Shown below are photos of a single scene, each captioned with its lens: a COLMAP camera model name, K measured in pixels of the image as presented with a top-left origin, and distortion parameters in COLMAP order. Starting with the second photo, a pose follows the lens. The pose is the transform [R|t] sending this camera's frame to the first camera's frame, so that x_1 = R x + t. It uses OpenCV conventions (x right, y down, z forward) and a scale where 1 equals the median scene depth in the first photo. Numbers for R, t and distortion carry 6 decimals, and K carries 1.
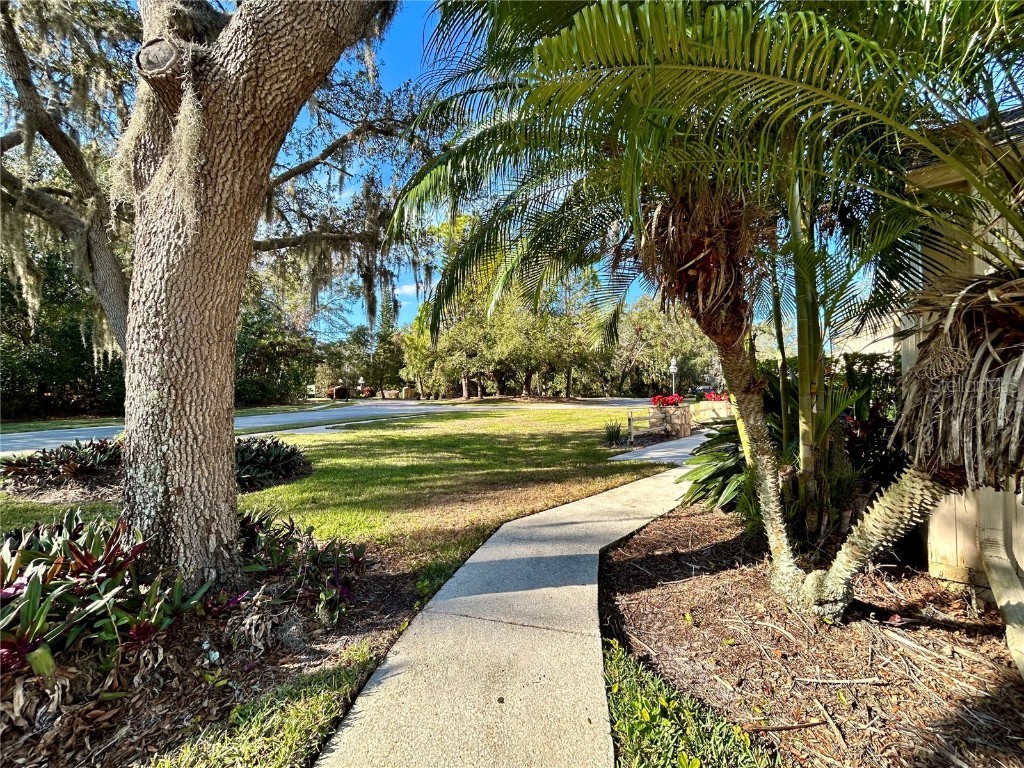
lens RADIAL K [[415.5, 0, 512.3], [0, 415.5, 385.6], [0, 0, 1]] dist [-0.001975, 0.000575]
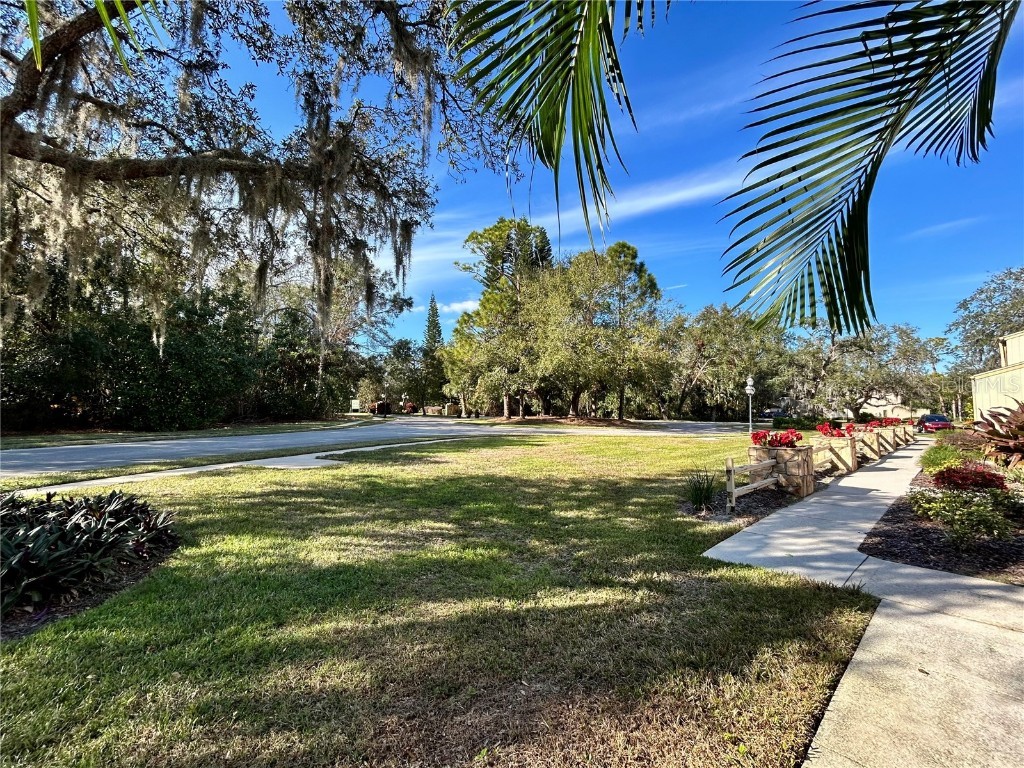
lens RADIAL K [[415.5, 0, 512.3], [0, 415.5, 385.6], [0, 0, 1]] dist [-0.001975, 0.000575]
pose [[0.992828, 0.015914, -0.118486, 0.006741], [-0.020739, 0.999000, -0.039603, -0.004188], [0.117737, 0.041776, 0.992166, 0.080904]]
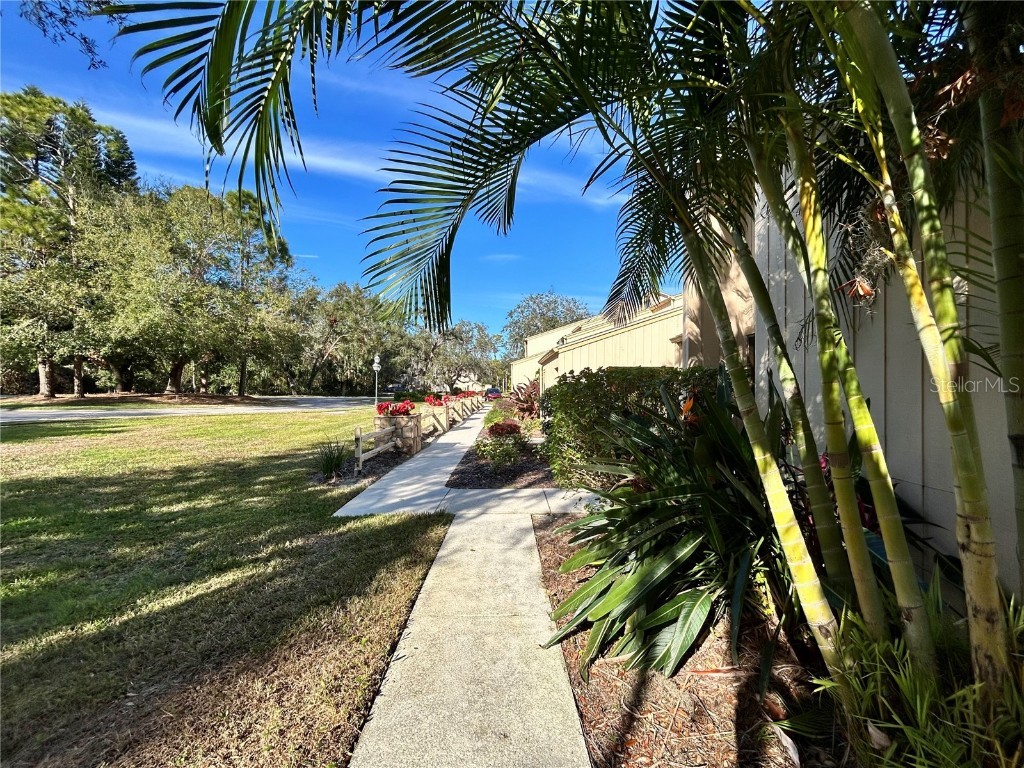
lens RADIAL K [[415.5, 0, 512.3], [0, 415.5, 385.6], [0, 0, 1]] dist [-0.001975, 0.000575]
pose [[0.752782, 0.022859, 0.657873, 0.003440], [-0.028662, 0.999587, -0.001936, -0.003868], [-0.657646, -0.017399, 0.753126, 0.073250]]
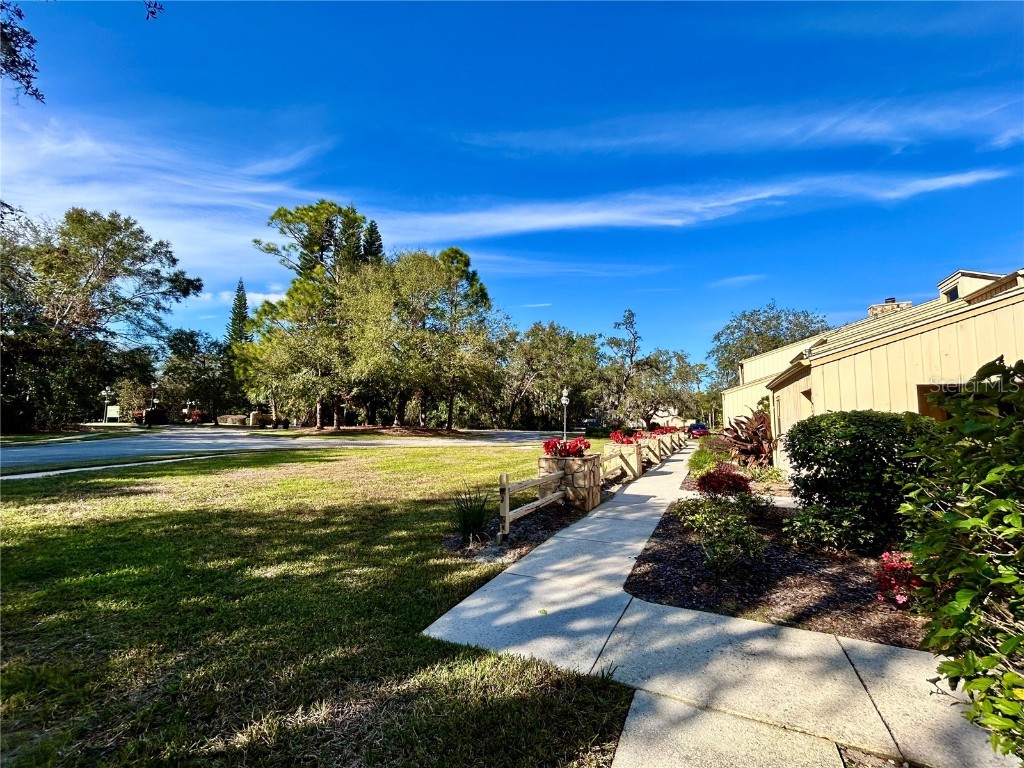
lens RADIAL K [[415.5, 0, 512.3], [0, 415.5, 385.6], [0, 0, 1]] dist [-0.001975, 0.000575]
pose [[0.967222, 0.045164, 0.249885, 0.038785], [-0.027664, 0.996940, -0.073107, -0.002557], [-0.252422, 0.063797, 0.965512, 0.121273]]
